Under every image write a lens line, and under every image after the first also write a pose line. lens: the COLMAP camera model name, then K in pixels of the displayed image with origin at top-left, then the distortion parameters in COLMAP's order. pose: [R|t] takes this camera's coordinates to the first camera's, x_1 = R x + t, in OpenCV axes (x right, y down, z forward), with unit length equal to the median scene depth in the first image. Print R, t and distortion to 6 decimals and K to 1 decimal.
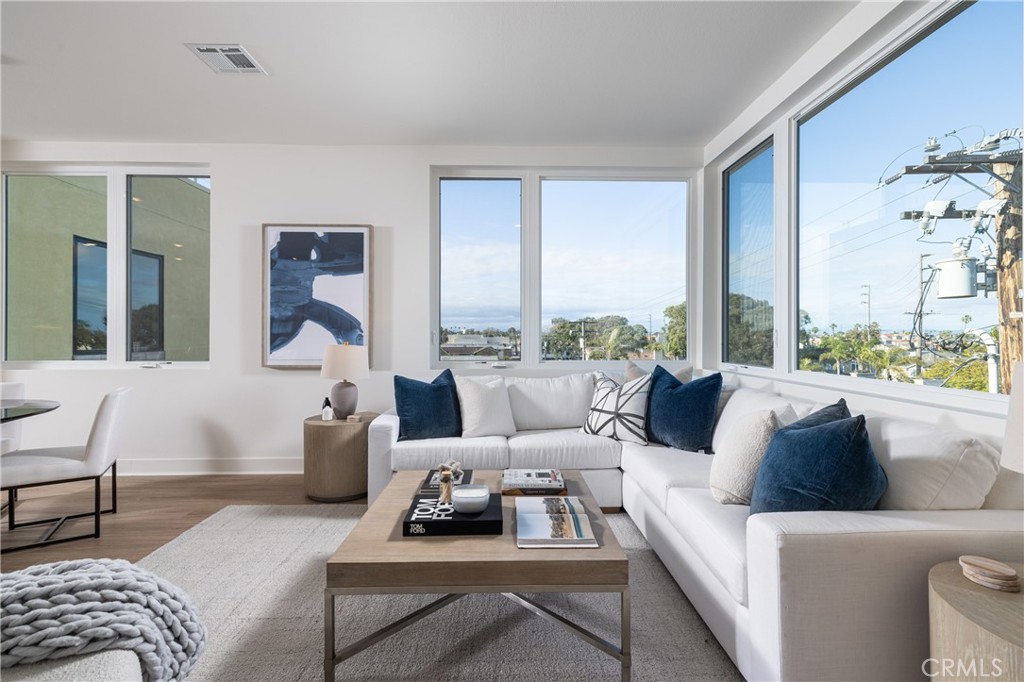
lens RADIAL K [[441.4, 0, 513.1], [0, 441.4, 333.4], [0, 0, 1]] dist [0.004576, 0.000161]
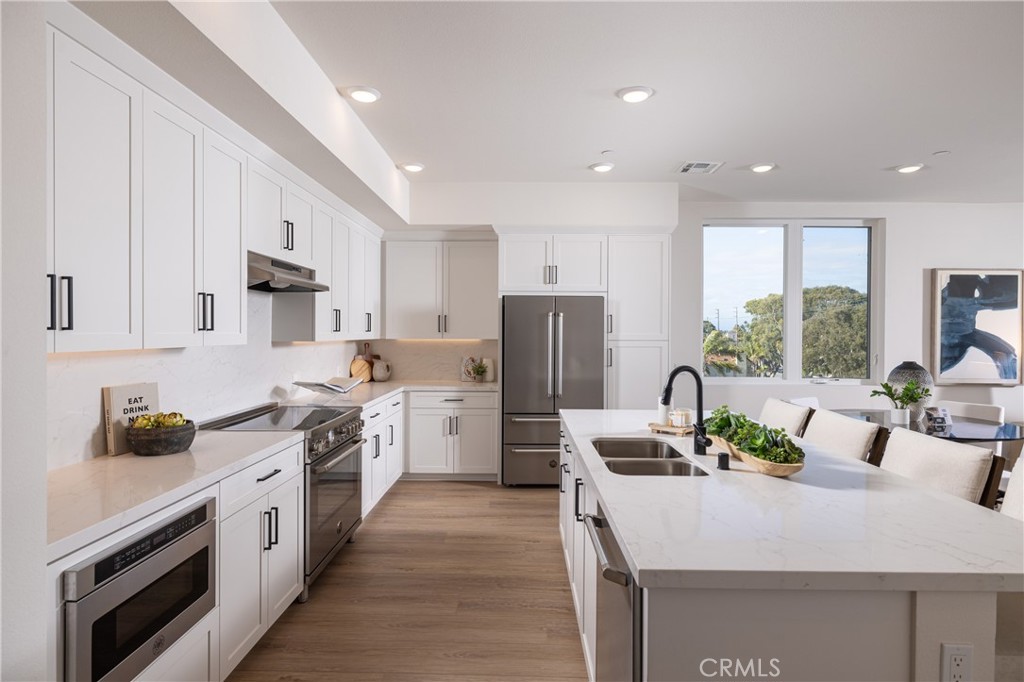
lens RADIAL K [[532.3, 0, 509.6], [0, 532.3, 337.9], [0, 0, 1]] dist [-0.002951, -0.001816]
pose [[0.998912, 0.004841, -0.046385, -1.677727], [-0.004214, 0.999899, 0.013601, -0.068493], [0.046446, -0.013391, 0.998831, -0.533247]]
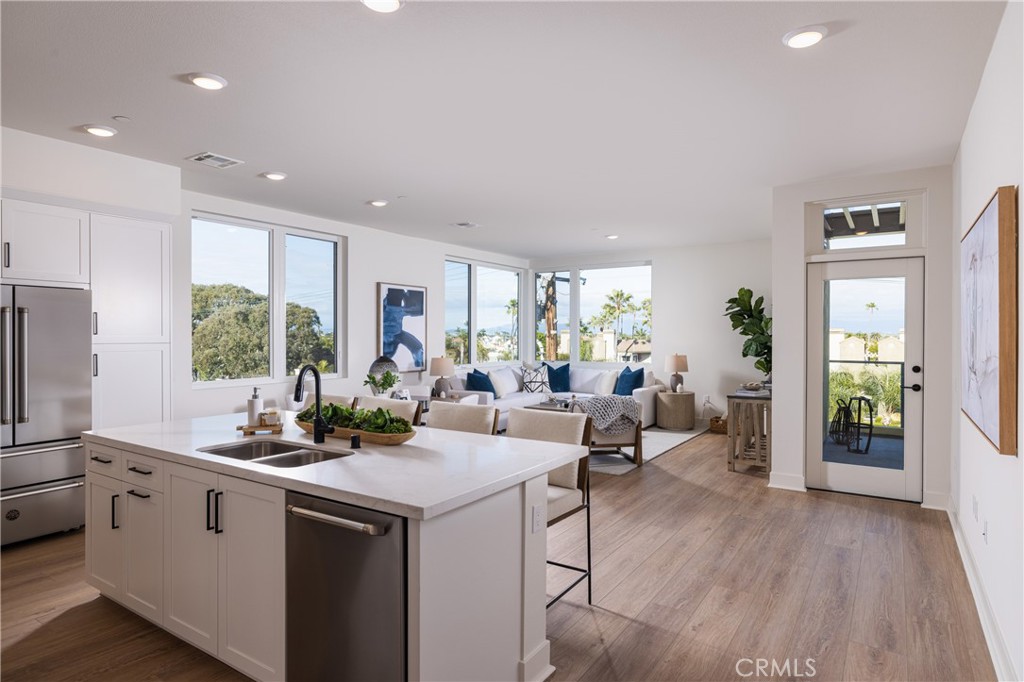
lens RADIAL K [[578.4, 0, 511.6], [0, 578.4, 333.9], [0, 0, 1]] dist [0.001381, 0.000509]
pose [[0.571527, 0.001210, 0.820582, -1.967071], [-0.003833, 0.999992, 0.001195, -0.069481], [-0.820574, -0.003829, 0.571527, -0.544272]]
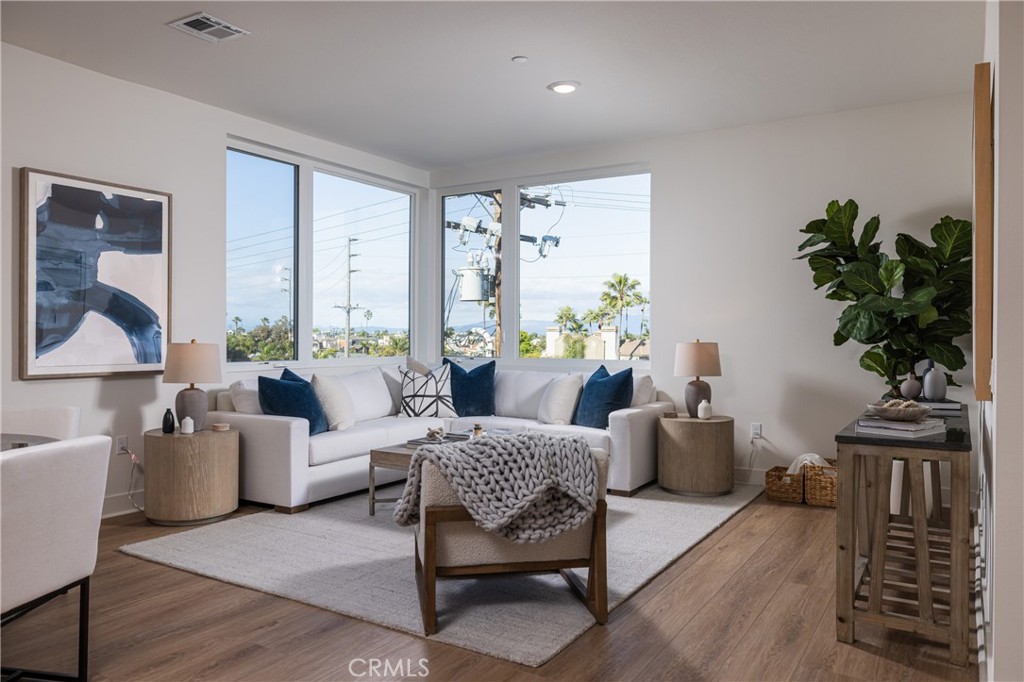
lens RADIAL K [[732.9, 0, 513.3], [0, 732.9, 334.0], [0, 0, 1]] dist [0.002433, -0.001927]
pose [[0.544213, 0.003466, 0.838940, -1.099443], [-0.007958, 0.999968, 0.001031, 0.001340], [-0.838910, -0.007237, 0.544223, -0.243903]]
